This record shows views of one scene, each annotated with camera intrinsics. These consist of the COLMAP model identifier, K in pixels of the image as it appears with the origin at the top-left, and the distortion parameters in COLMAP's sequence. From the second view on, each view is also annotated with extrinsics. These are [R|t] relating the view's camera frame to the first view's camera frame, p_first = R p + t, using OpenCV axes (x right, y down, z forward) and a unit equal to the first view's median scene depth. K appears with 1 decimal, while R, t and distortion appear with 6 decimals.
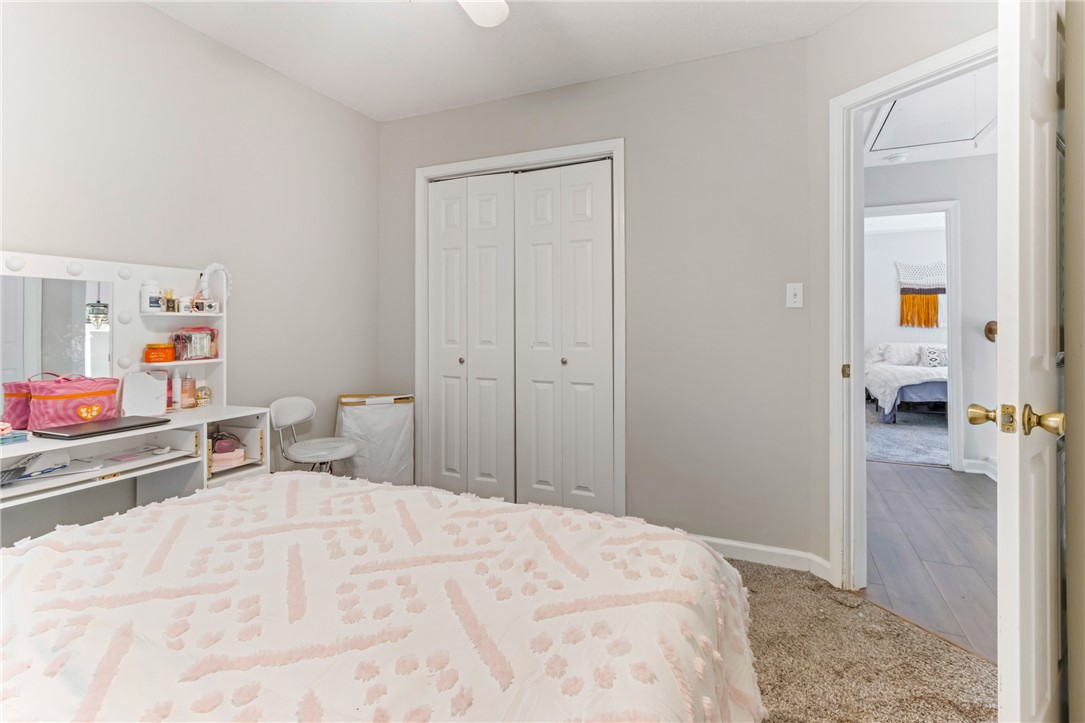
lens RADIAL K [[530.3, 0, 546.1], [0, 530.3, 327.1], [0, 0, 1]] dist [0.003032, 0.000754]
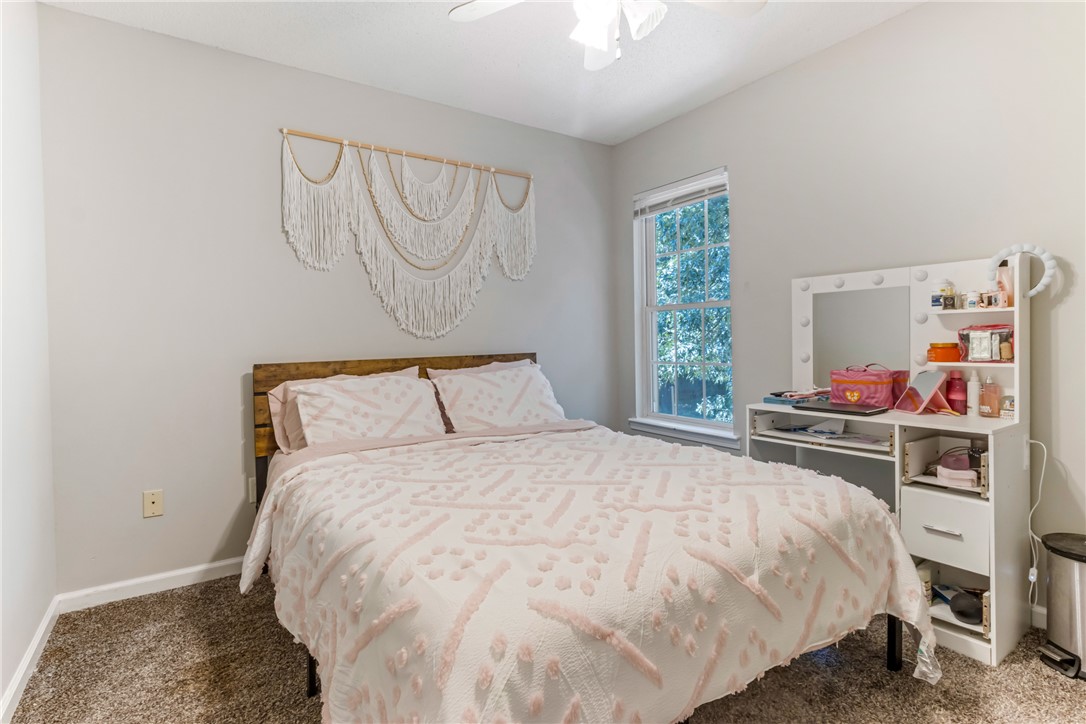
lens RADIAL K [[530.8, 0, 544.5], [0, 530.8, 352.9], [0, 0, 1]] dist [0.003032, 0.000754]
pose [[-0.518039, 0.022334, -0.855065, 0.490168], [0.006350, 0.999732, 0.022265, 0.023348], [0.855333, 0.006105, -0.518042, 0.887948]]
